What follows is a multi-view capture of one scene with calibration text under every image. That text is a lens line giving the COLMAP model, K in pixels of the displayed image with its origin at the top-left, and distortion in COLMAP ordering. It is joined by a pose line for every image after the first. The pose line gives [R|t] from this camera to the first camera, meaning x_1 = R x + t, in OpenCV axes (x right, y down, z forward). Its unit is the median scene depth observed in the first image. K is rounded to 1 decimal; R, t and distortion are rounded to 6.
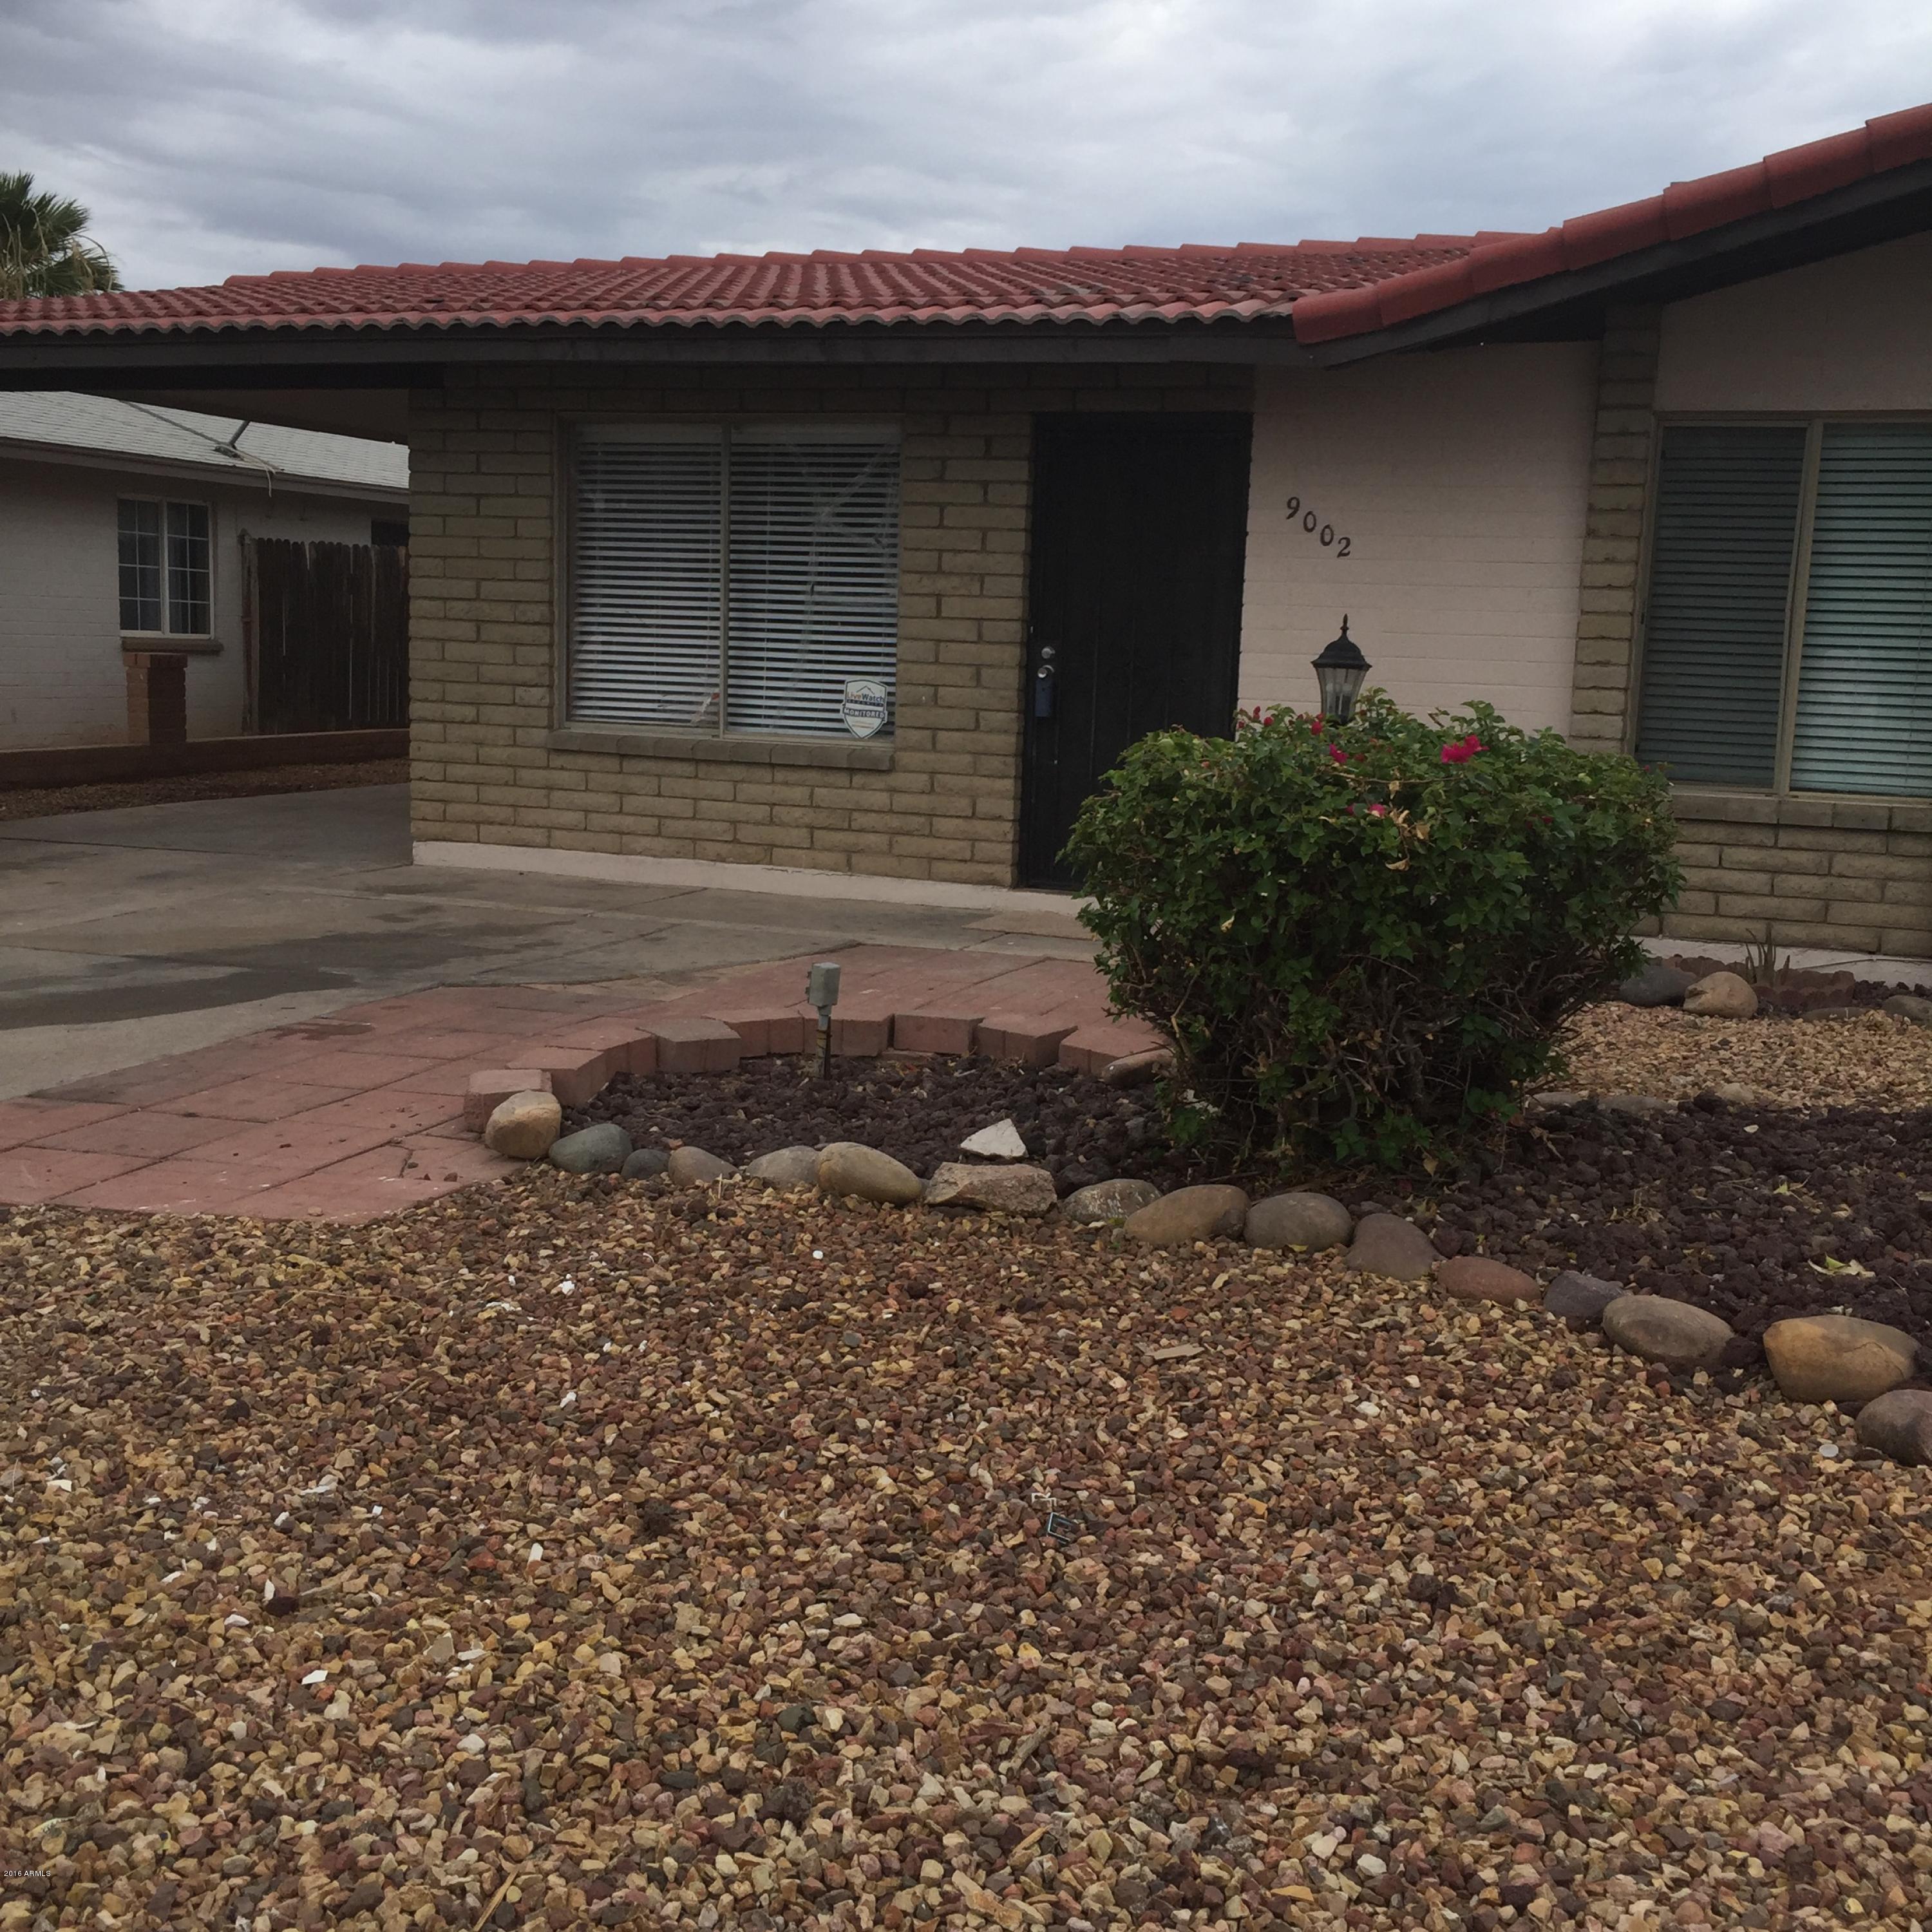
lens RADIAL K [[2213.9, 0, 968.0], [0, 2213.9, 932.6], [0, 0, 1]] dist [0.068952, -0.108450]
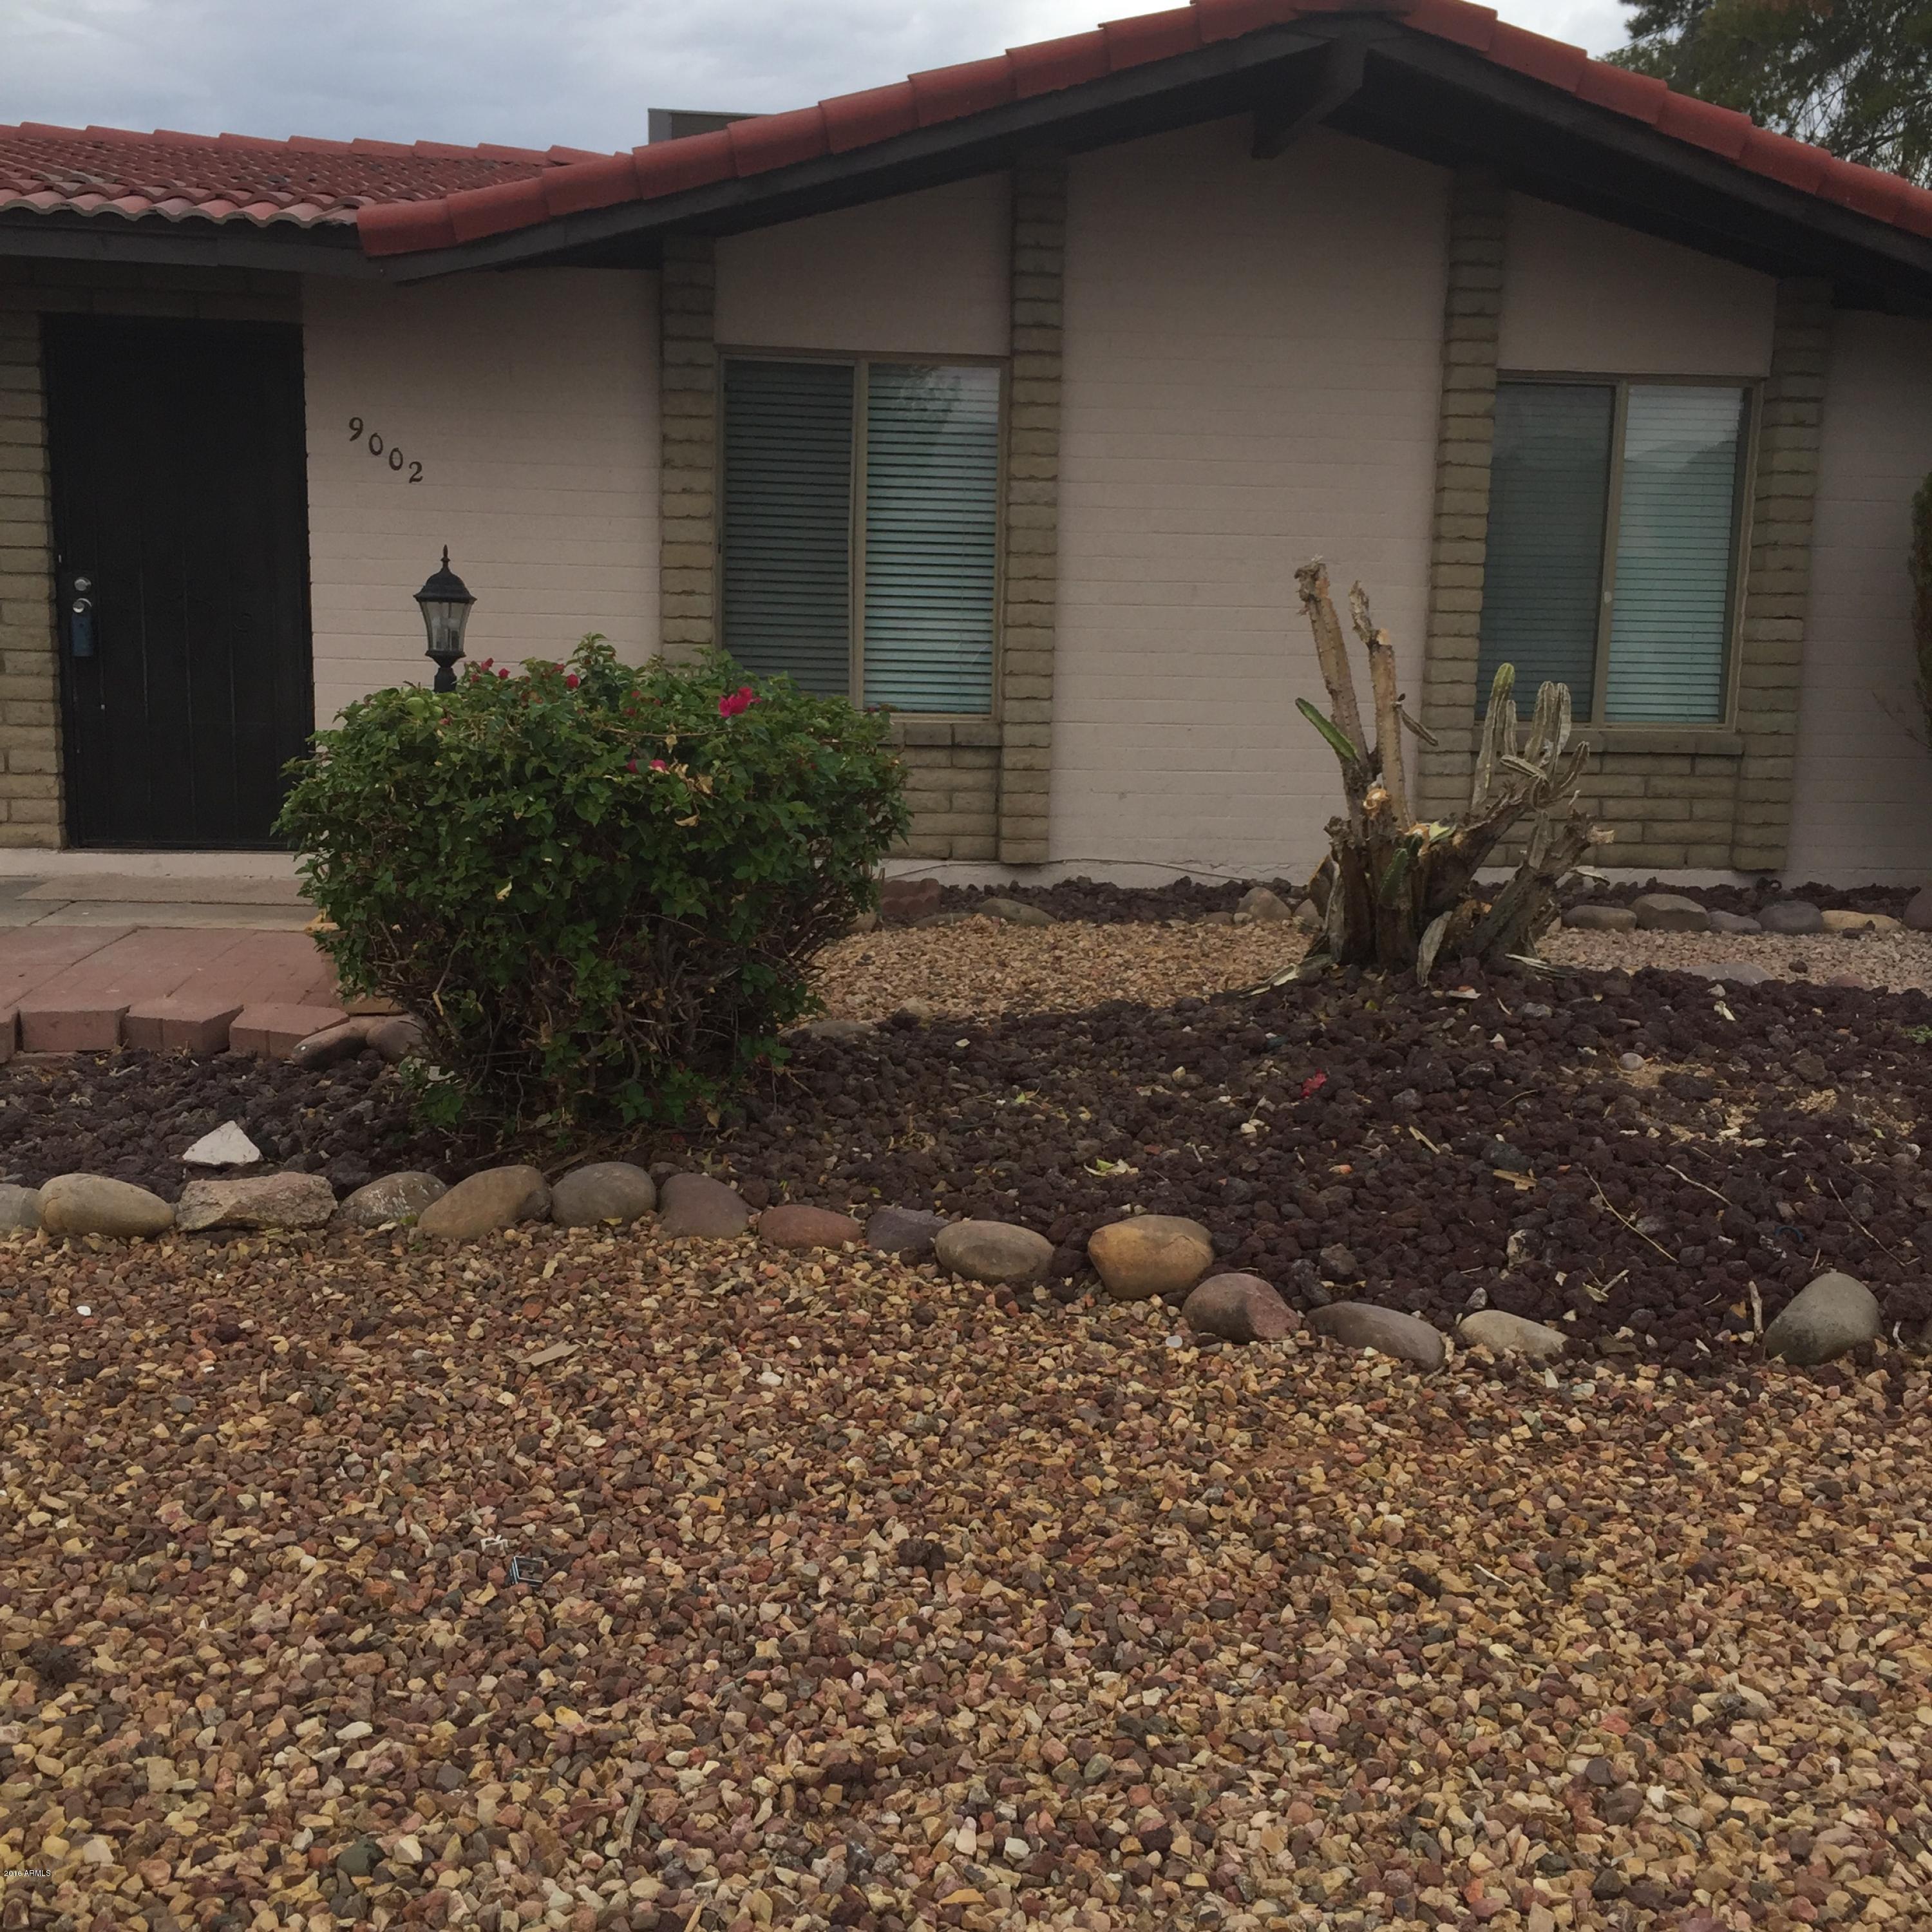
lens RADIAL K [[2213.9, 0, 968.0], [0, 2213.9, 932.6], [0, 0, 1]] dist [0.068952, -0.108450]
pose [[0.888281, -0.084045, 0.451546, -0.174450], [0.066102, 0.996274, 0.055399, -0.033457], [-0.454519, -0.019362, 0.890526, 0.084726]]
